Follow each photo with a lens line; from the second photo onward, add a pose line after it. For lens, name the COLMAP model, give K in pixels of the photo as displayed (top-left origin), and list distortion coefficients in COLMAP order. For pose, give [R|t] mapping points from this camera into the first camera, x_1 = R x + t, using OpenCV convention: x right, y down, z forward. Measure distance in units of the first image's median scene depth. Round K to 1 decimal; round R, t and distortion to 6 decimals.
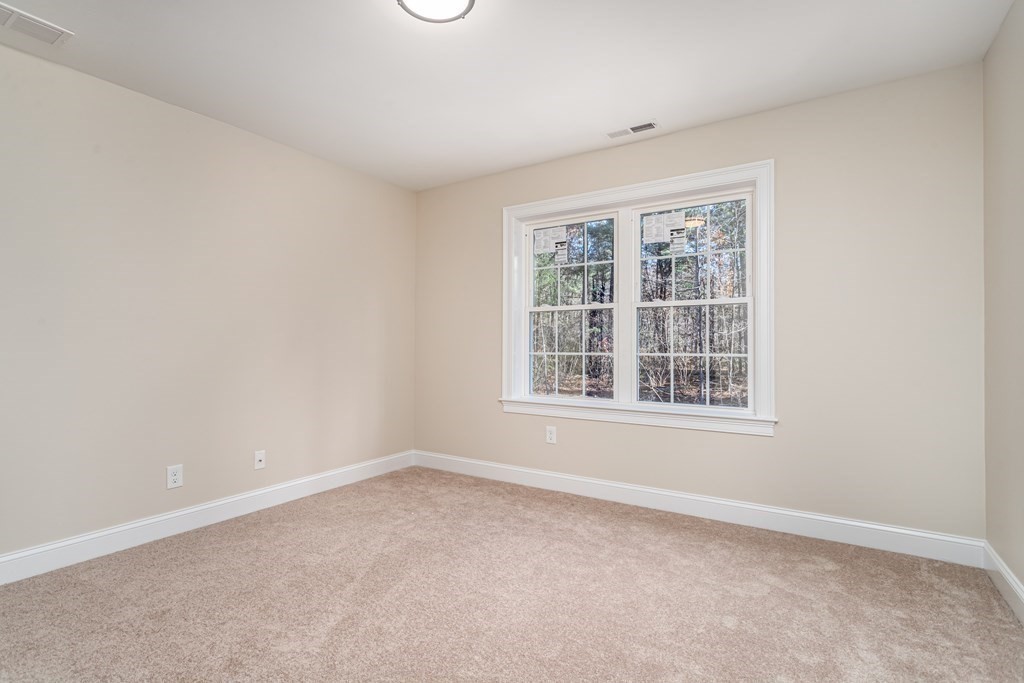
lens RADIAL K [[489.2, 0, 517.9], [0, 489.2, 341.2], [0, 0, 1]] dist [-0.009821, -0.000163]
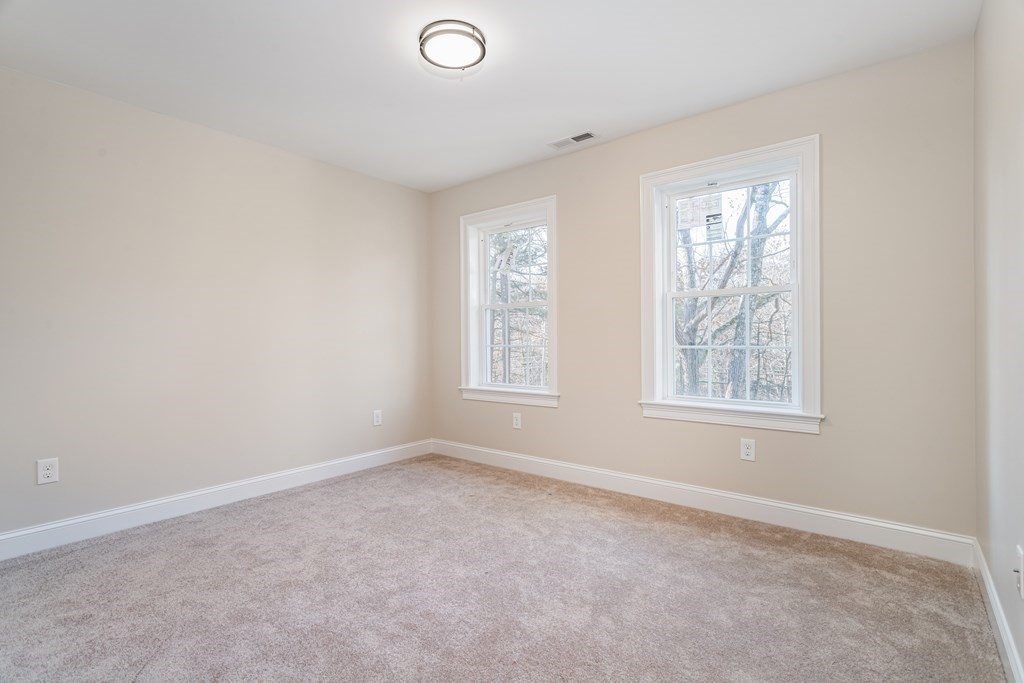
lens RADIAL K [[483.8, 0, 475.9], [0, 483.8, 350.5], [0, 0, 1]] dist [-0.004590, 0.002385]
pose [[0.990056, -0.005679, -0.140556, 0.121583], [0.010139, 0.999467, 0.031039, -0.000548], [0.140304, -0.032156, 0.989586, -0.078189]]
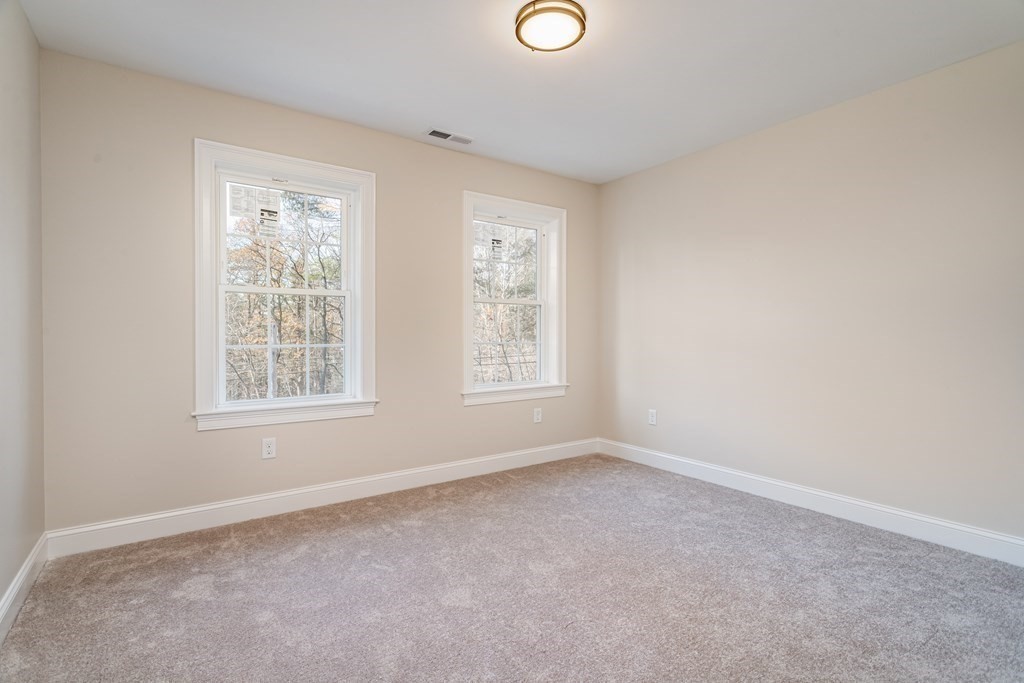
lens RADIAL K [[483.8, 0, 512.4], [0, 483.8, 338.8], [0, 0, 1]] dist [-0.004590, 0.002385]
pose [[0.393424, -0.007039, 0.919330, -0.497831], [-0.006707, 0.999922, 0.010526, 0.001561], [-0.919333, -0.010307, 0.393346, 0.318004]]
